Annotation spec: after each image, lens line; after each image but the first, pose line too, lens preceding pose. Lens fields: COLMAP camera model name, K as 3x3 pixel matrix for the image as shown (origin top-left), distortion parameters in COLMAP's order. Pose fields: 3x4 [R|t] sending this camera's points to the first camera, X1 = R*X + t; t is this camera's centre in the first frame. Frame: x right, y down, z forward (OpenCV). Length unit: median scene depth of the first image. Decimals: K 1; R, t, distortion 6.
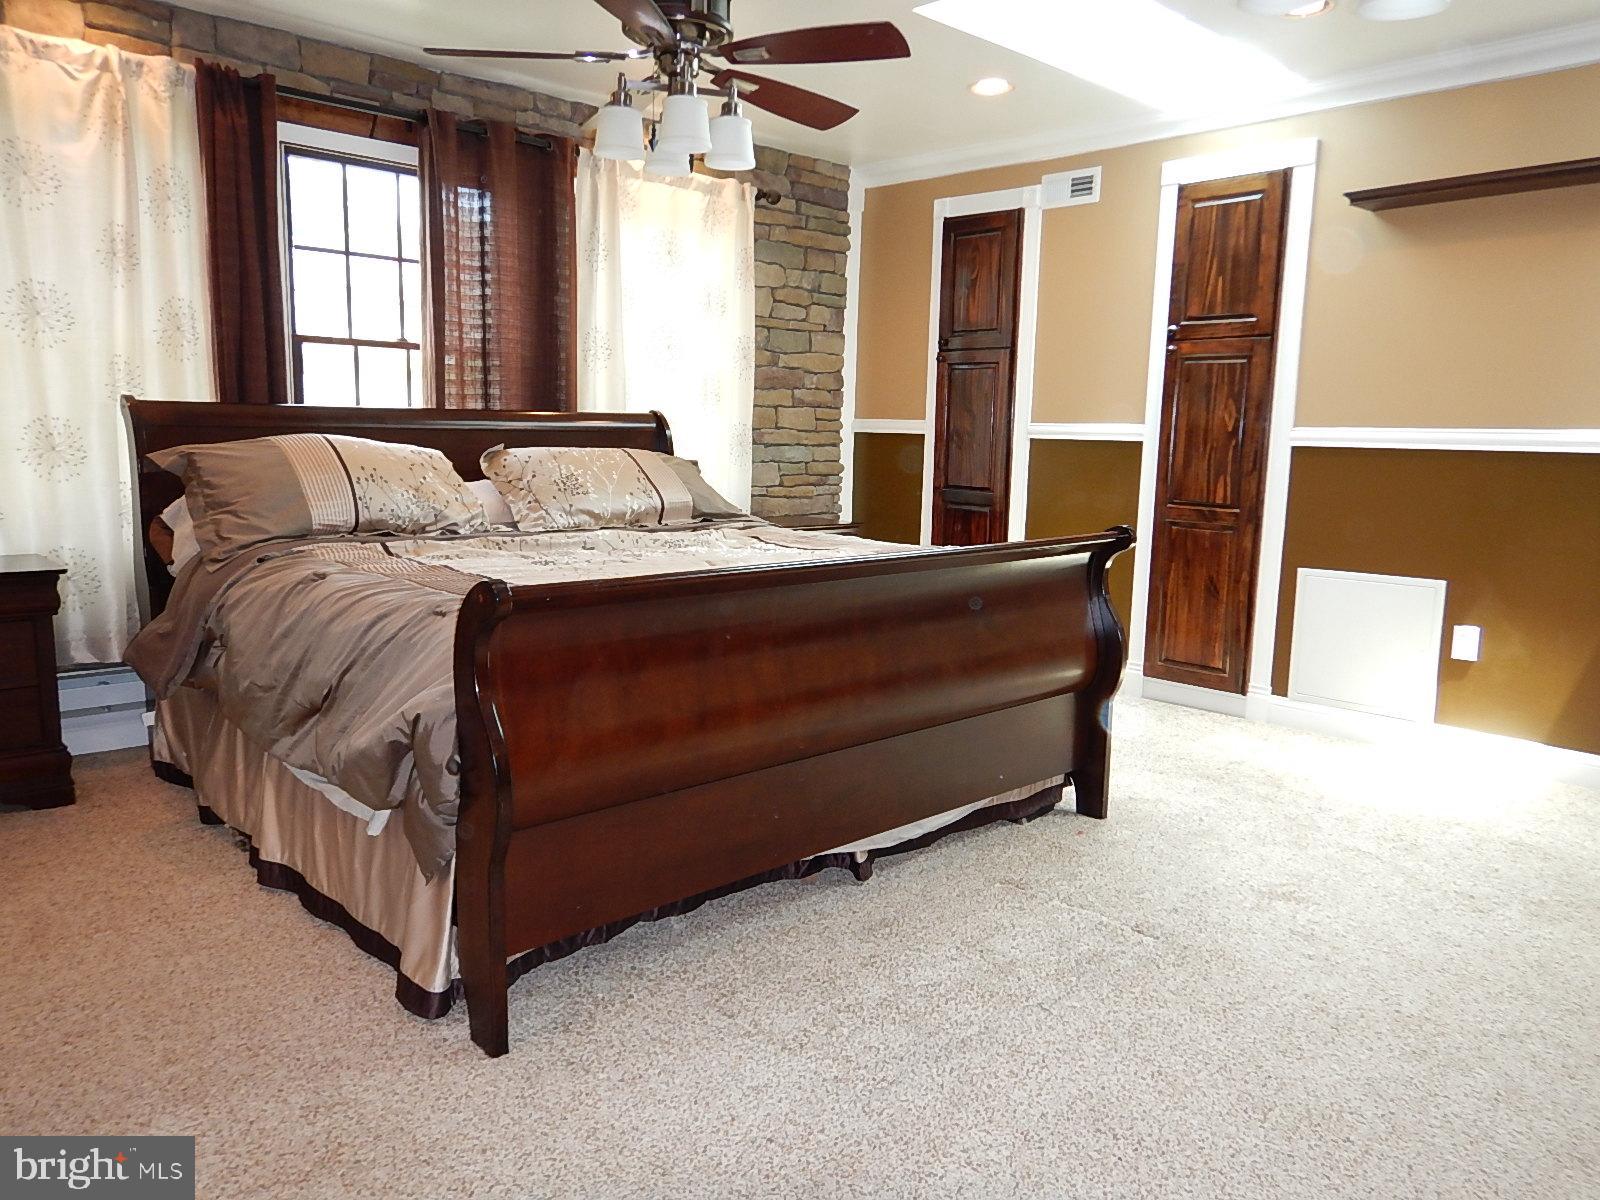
lens RADIAL K [[1144.7, 0, 799.1], [0, 1144.7, 607.6], [0, 0, 1]] dist [0.005406, -0.006353]
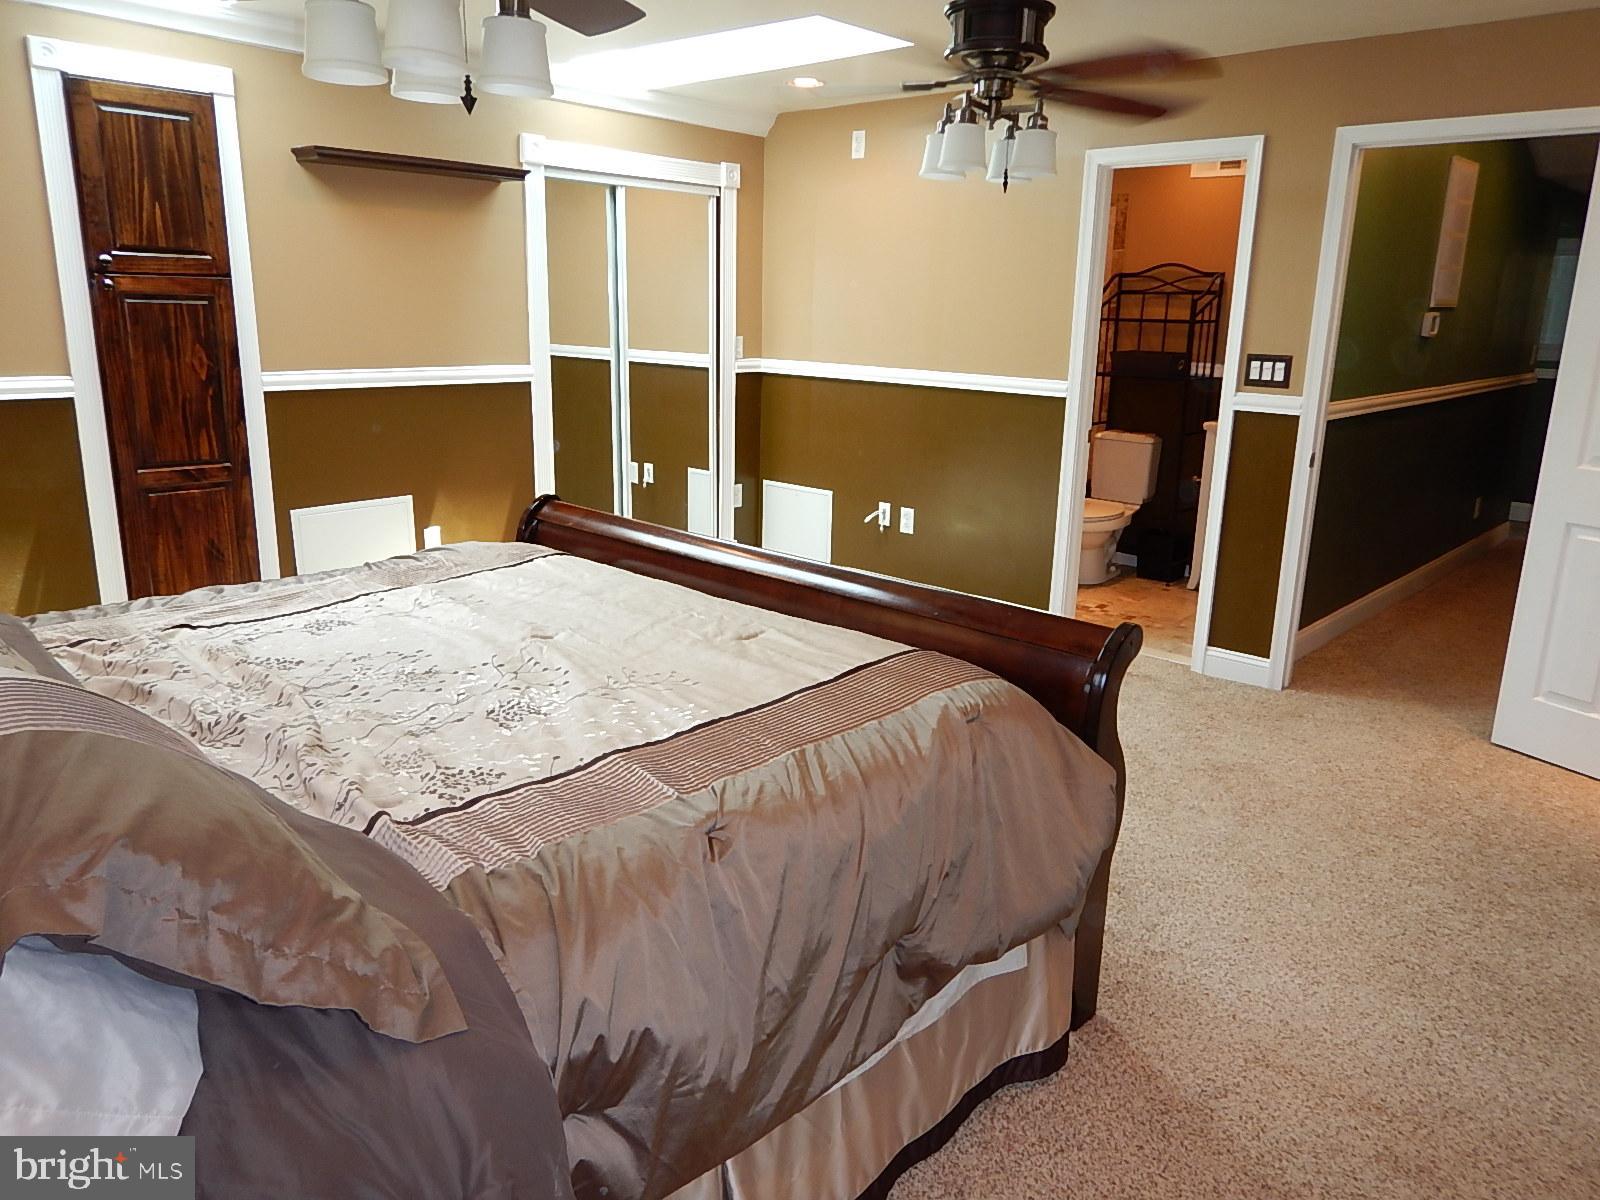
lens RADIAL K [[1144.7, 0, 800.9], [0, 1144.7, 590.4], [0, 0, 1]] dist [0.005406, -0.006353]
pose [[-0.063667, -0.266656, 0.961687, -0.575918], [0.126737, 0.953679, 0.272826, -0.183246], [-0.989891, 0.139251, -0.026922, 0.578717]]
